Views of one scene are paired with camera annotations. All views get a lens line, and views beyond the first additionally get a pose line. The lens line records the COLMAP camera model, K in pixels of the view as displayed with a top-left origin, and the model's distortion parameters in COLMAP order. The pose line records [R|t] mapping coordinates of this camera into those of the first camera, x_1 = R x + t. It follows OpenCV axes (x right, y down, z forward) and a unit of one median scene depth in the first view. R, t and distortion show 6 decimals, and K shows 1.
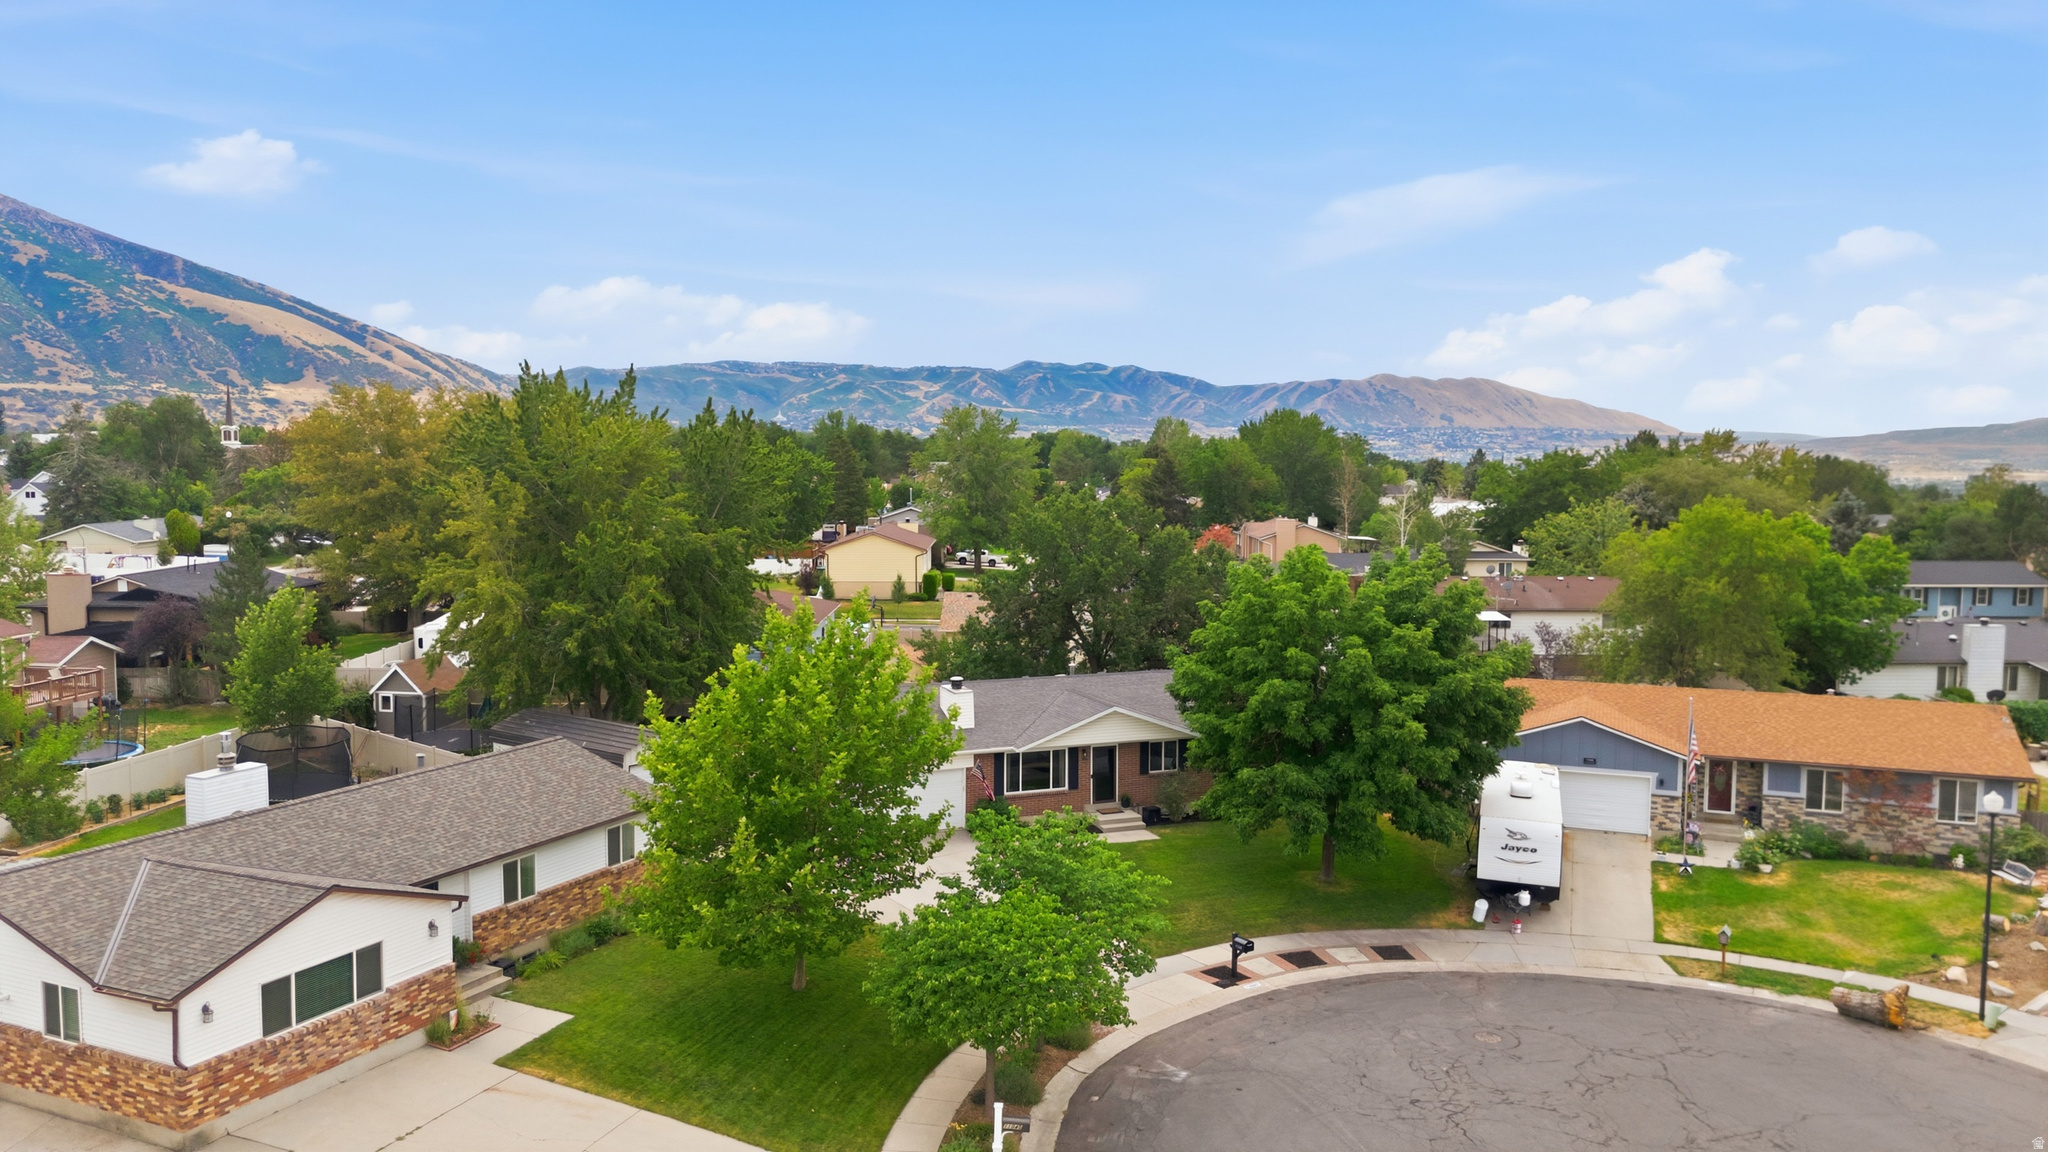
lens RADIAL K [[1509.6, 0, 1017.5], [0, 1509.6, 563.8], [0, 0, 1]] dist [0.048905, -0.033456]
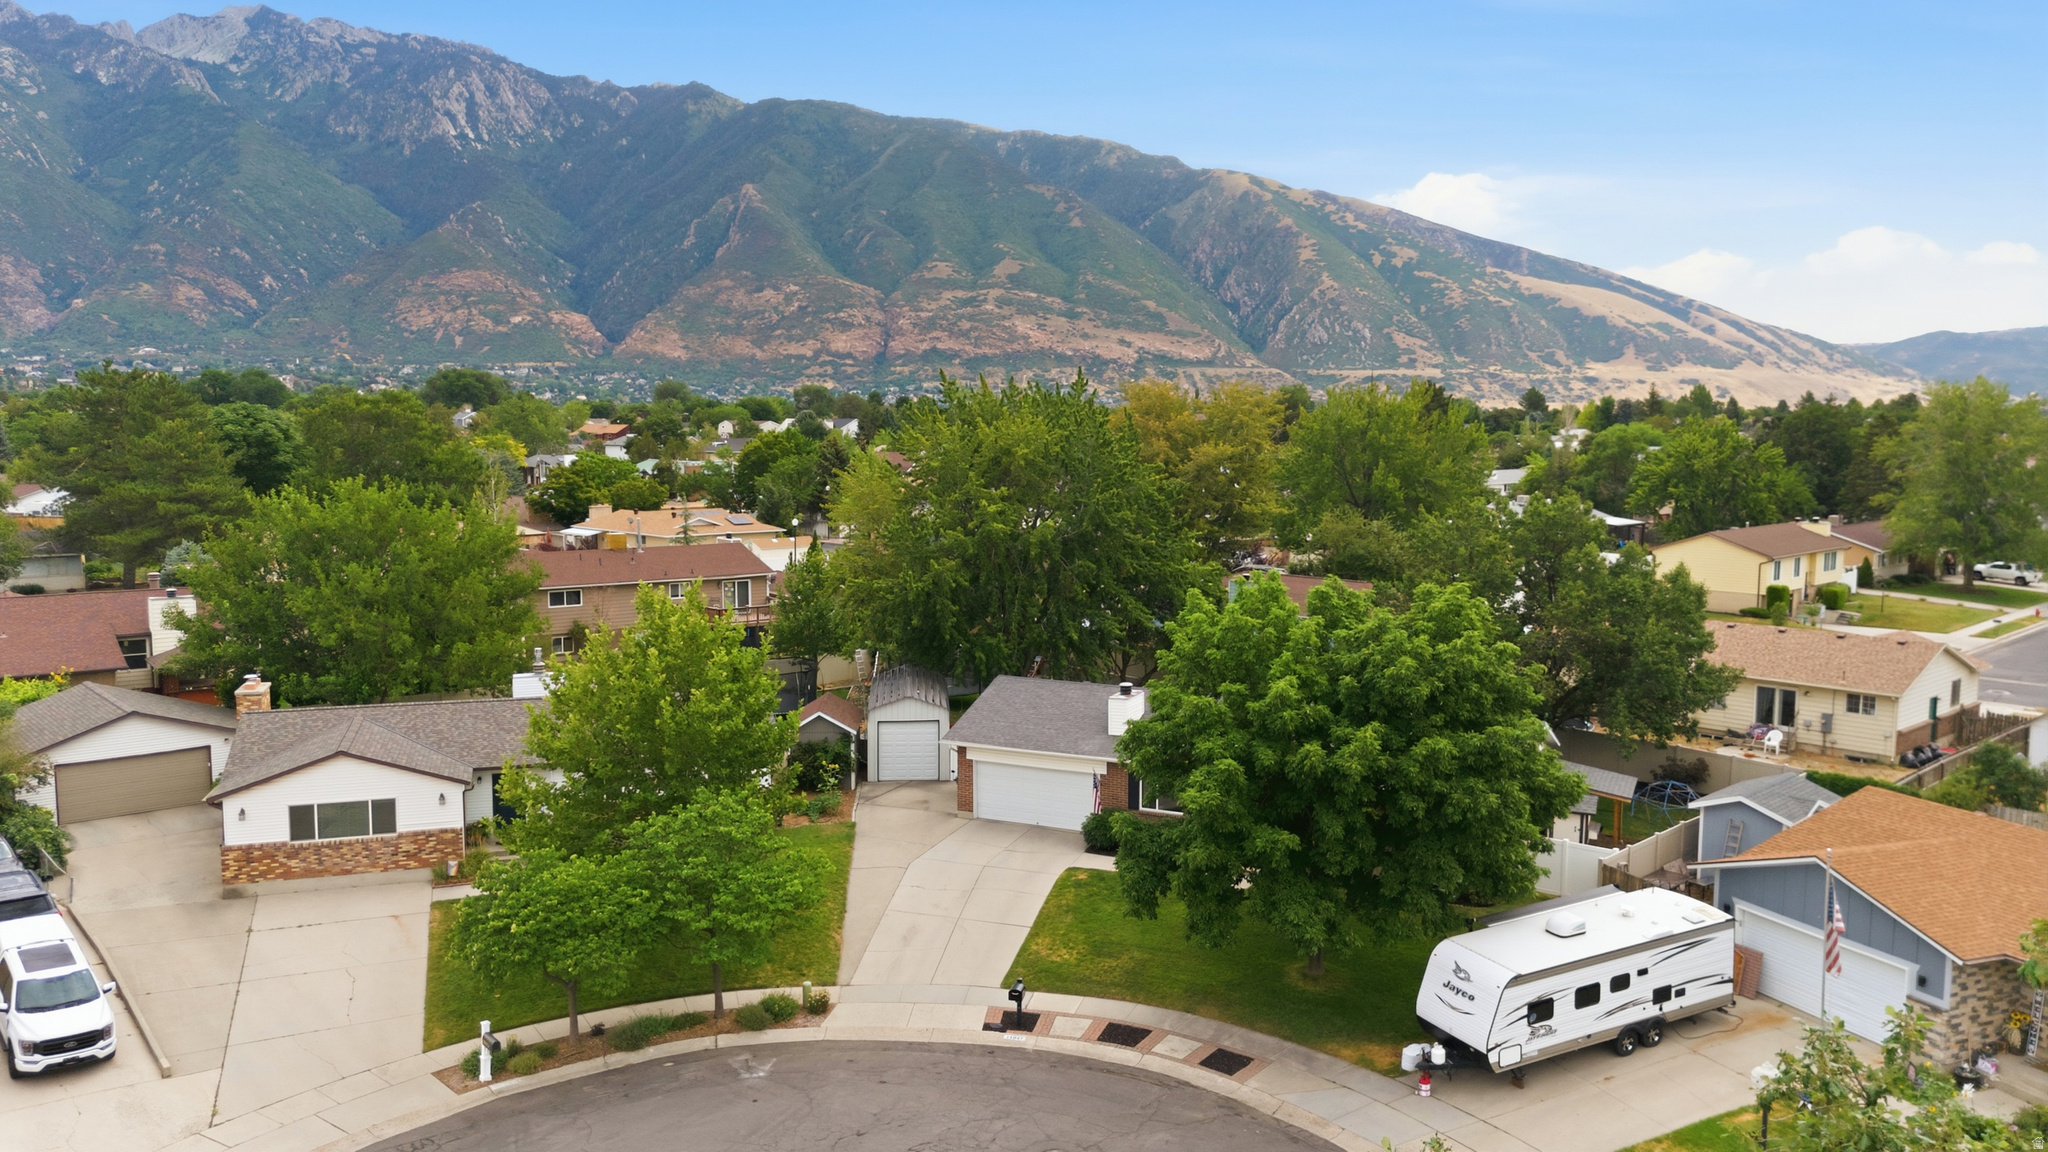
lens RADIAL K [[1509.6, 0, 1024.5], [0, 1509.6, 571.9], [0, 0, 1]] dist [0.048905, -0.033456]
pose [[0.689183, 0.071624, -0.721038, 0.771799], [-0.056533, 0.997384, 0.045039, -0.046909], [0.722378, 0.009723, 0.691430, 0.341076]]
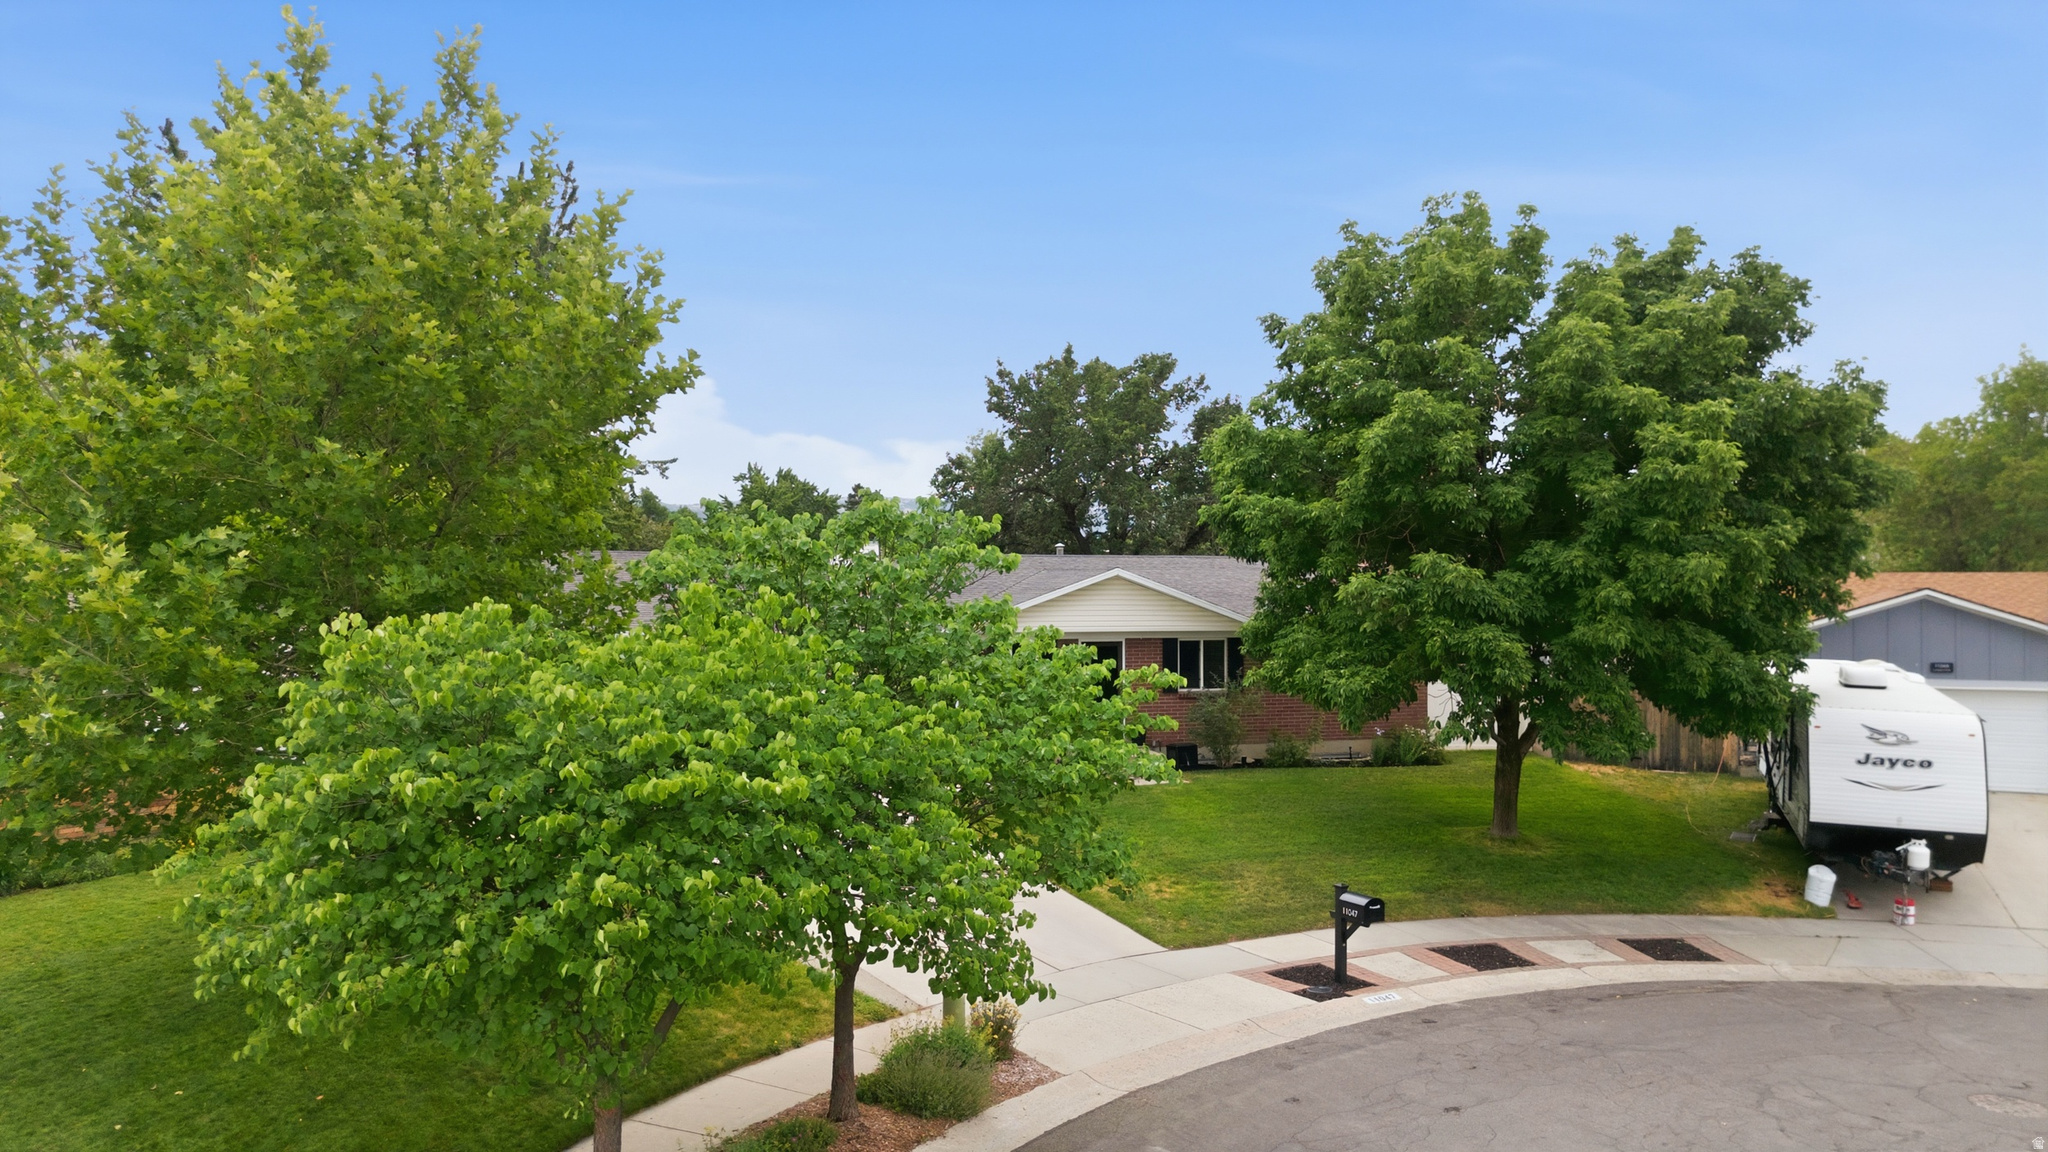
lens RADIAL K [[1509.6, 0, 1029.9], [0, 1509.6, 582.2], [0, 0, 1]] dist [0.048905, -0.033456]
pose [[0.999401, 0.000076, -0.034595, 0.062704], [-0.002774, 0.996953, -0.077960, 0.181901], [0.034484, 0.078010, 0.996356, 0.513019]]
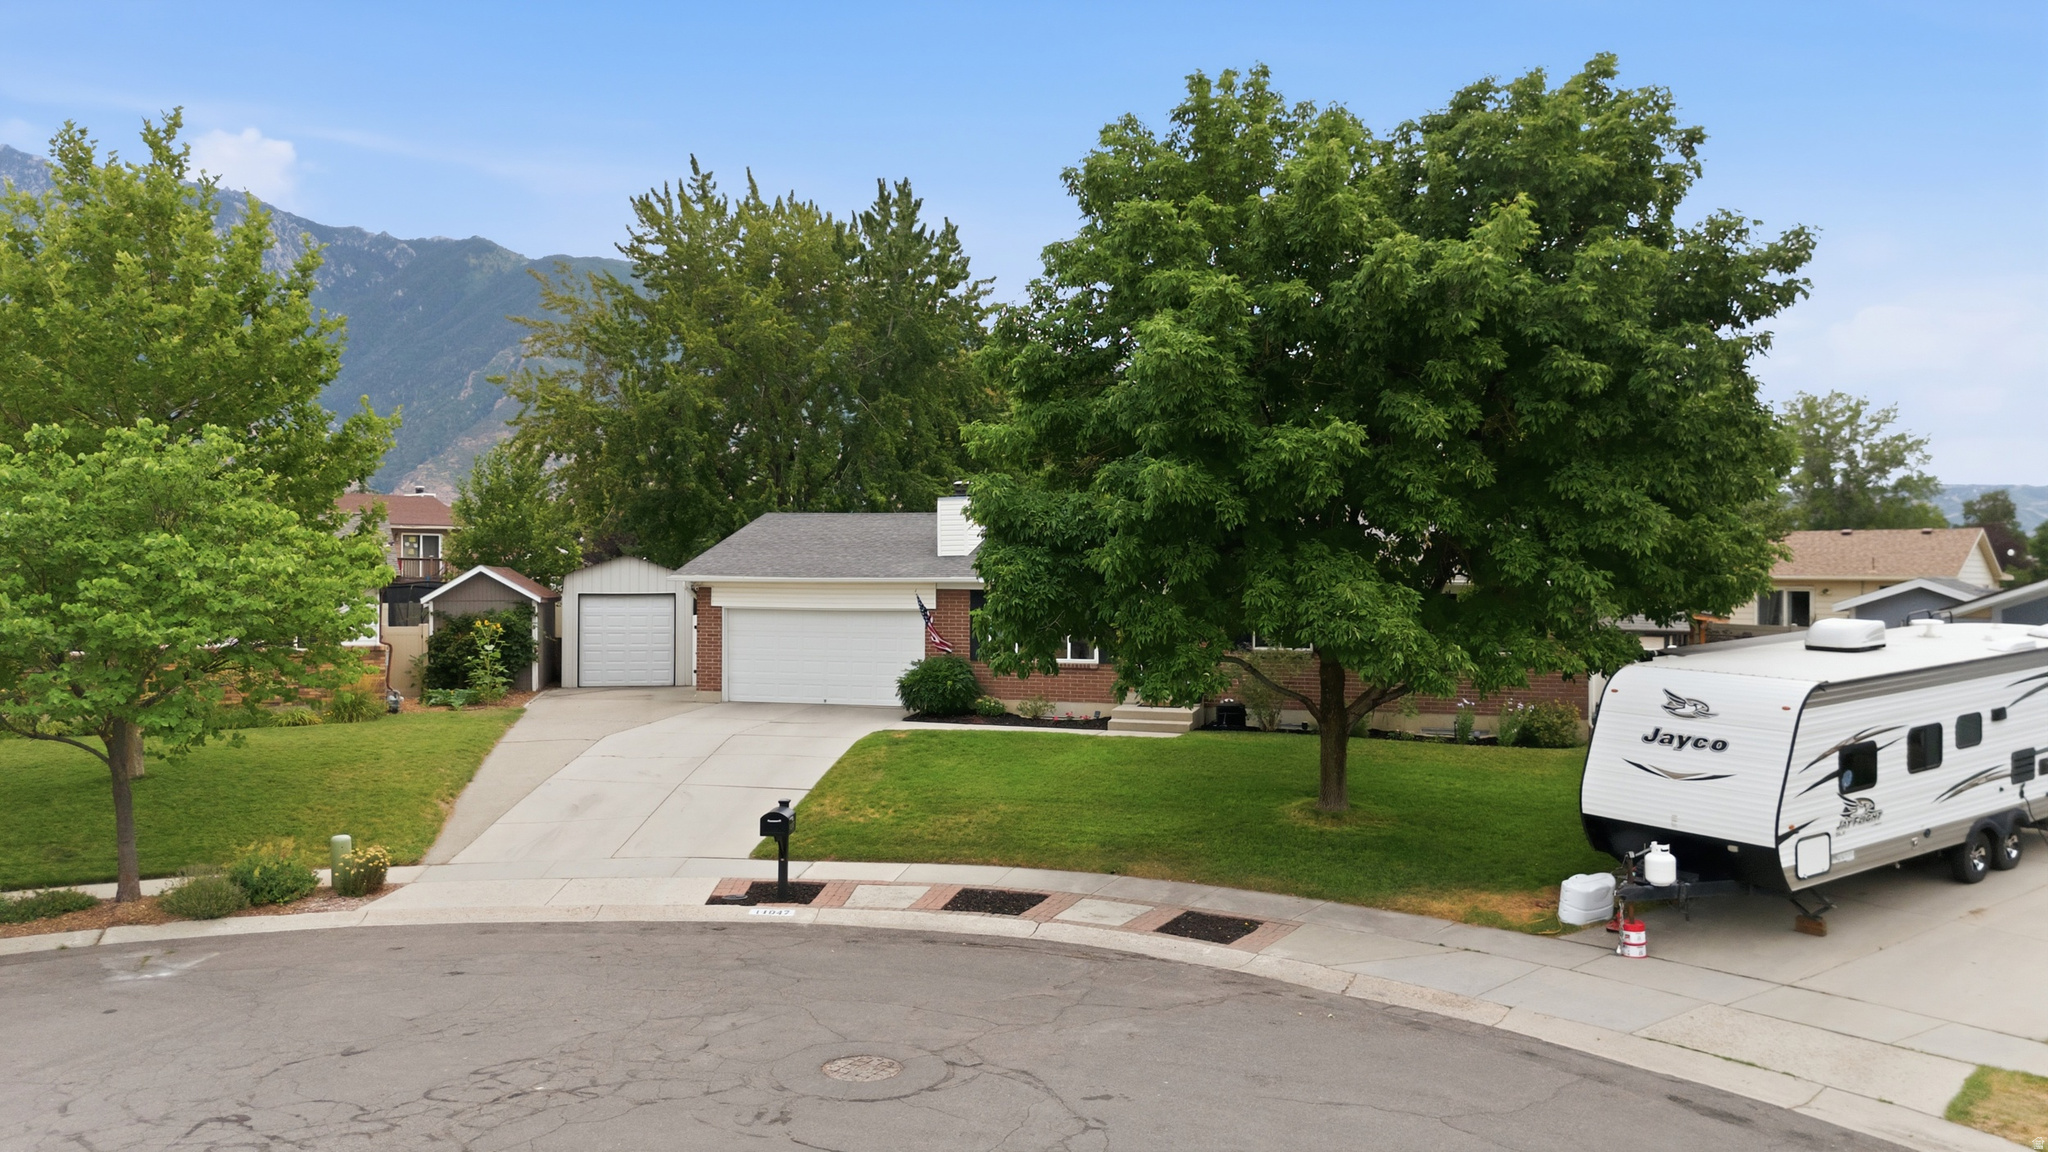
lens RADIAL K [[1509.6, 0, 1028.3], [0, 1509.6, 581.8], [0, 0, 1]] dist [0.048905, -0.033456]
pose [[0.783375, 0.002470, -0.621544, 0.471449], [-0.051951, 0.996753, -0.061516, 0.194754], [0.619374, 0.080480, 0.780960, 0.655047]]
